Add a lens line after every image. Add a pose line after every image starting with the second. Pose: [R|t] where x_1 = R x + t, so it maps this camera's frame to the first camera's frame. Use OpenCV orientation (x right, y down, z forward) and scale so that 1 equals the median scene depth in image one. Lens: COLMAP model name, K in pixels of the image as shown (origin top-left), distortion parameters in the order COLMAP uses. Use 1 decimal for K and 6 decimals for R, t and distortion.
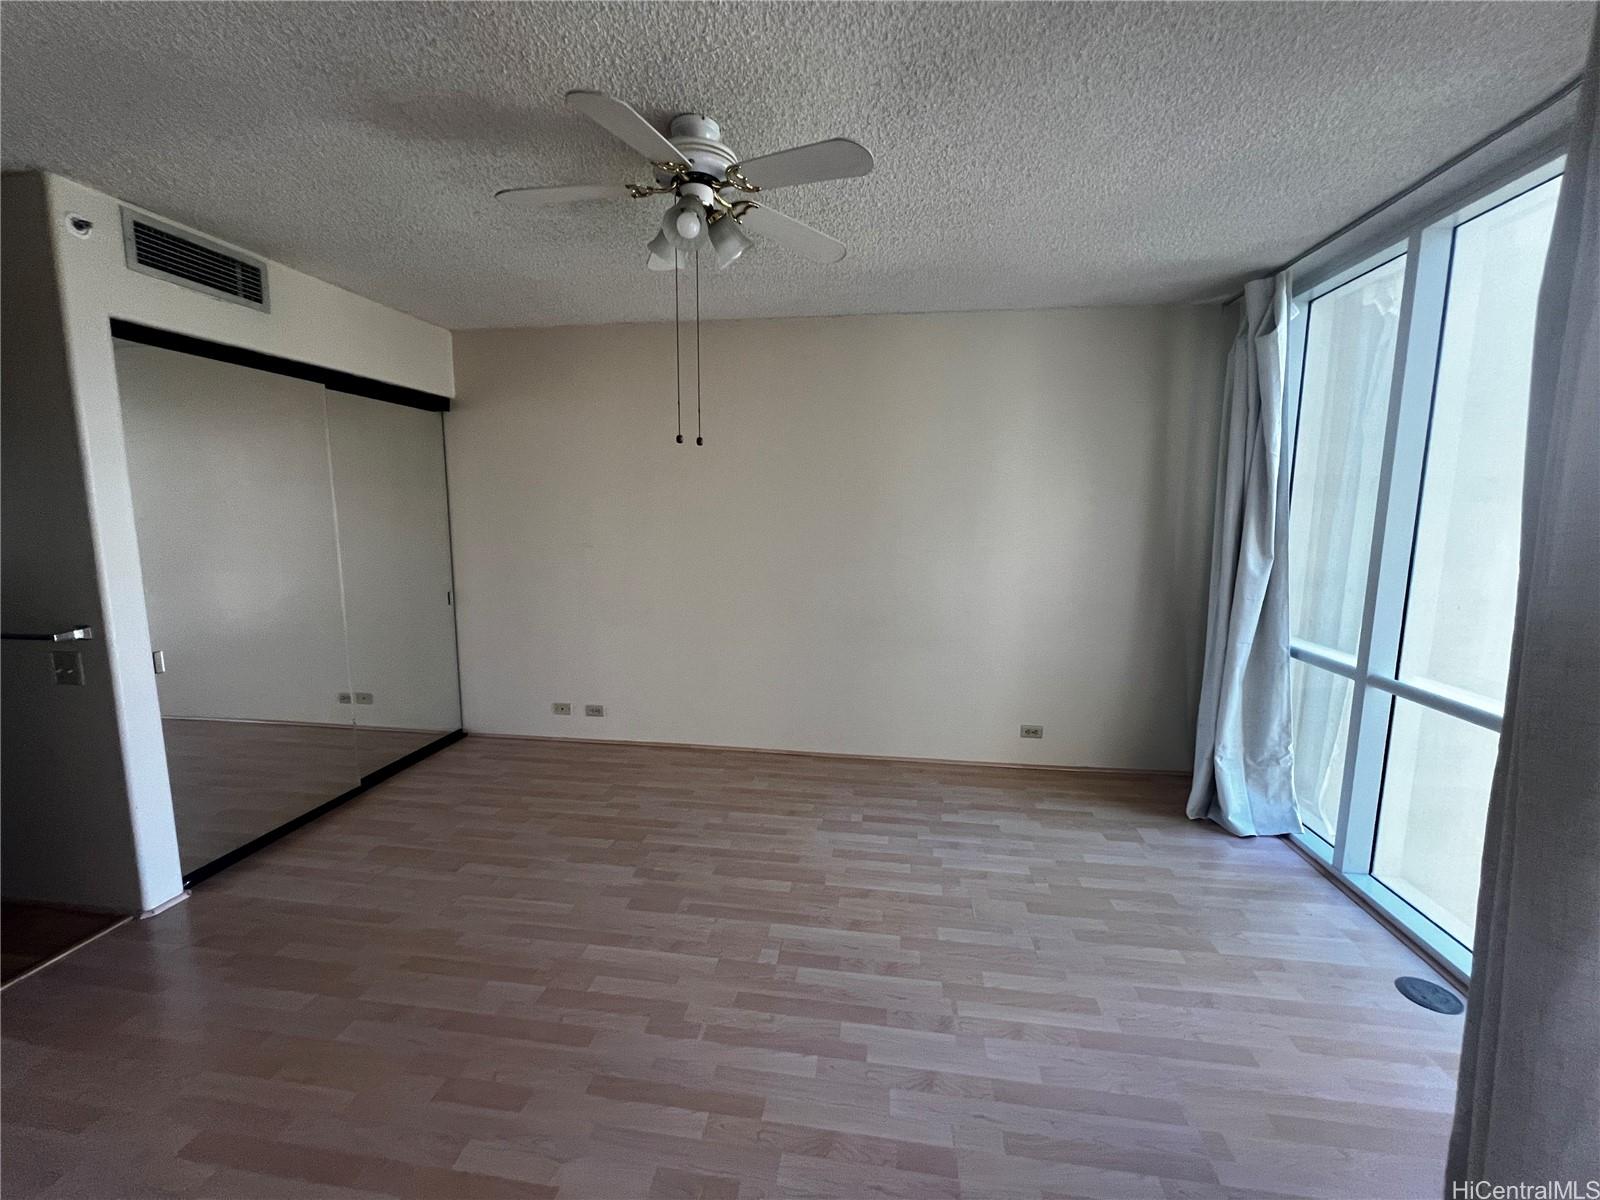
lens RADIAL K [[640.2, 0, 798.1], [0, 640.2, 590.6], [0, 0, 1]] dist [-0.004940, 0.001117]
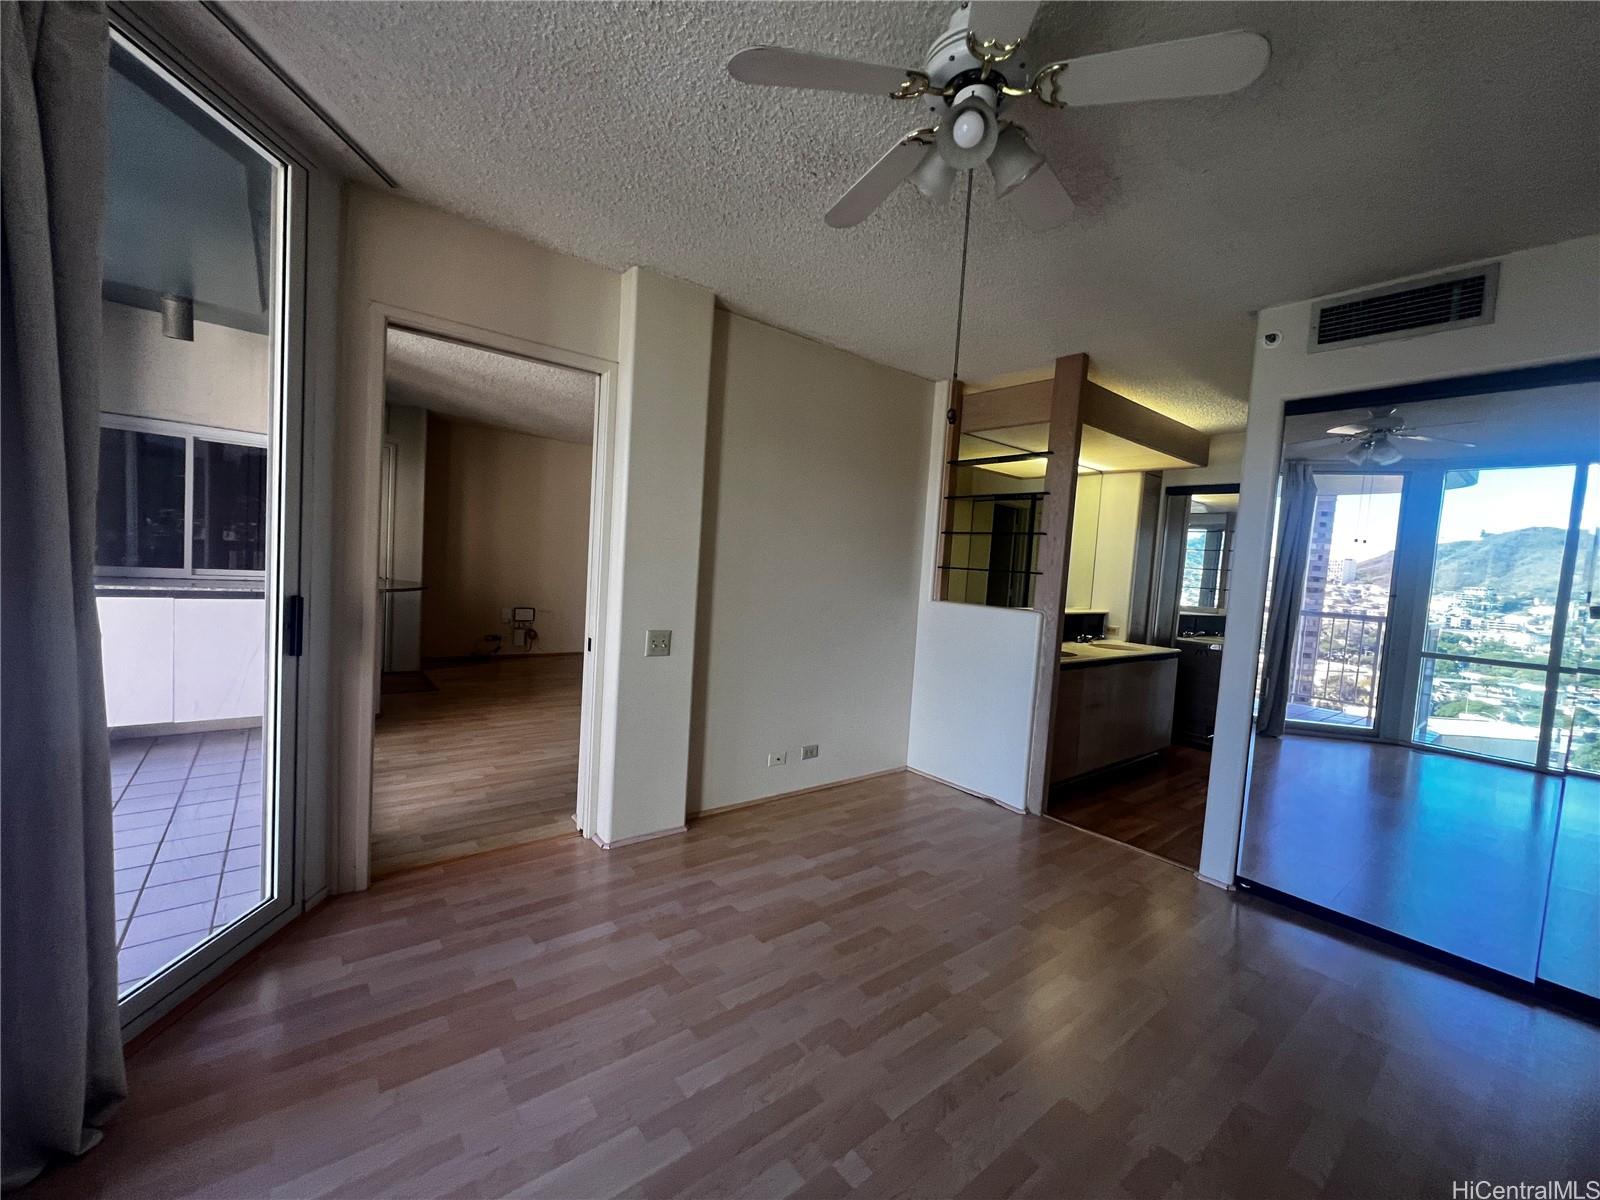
lens RADIAL K [[640.2, 0, 805.0], [0, 640.2, 603.5], [0, 0, 1]] dist [-0.004940, 0.001117]
pose [[-0.683200, -0.000802, -0.730231, 0.466071], [-0.158057, 0.976456, 0.146805, -0.084090], [0.712921, 0.215715, -0.667241, 1.276394]]
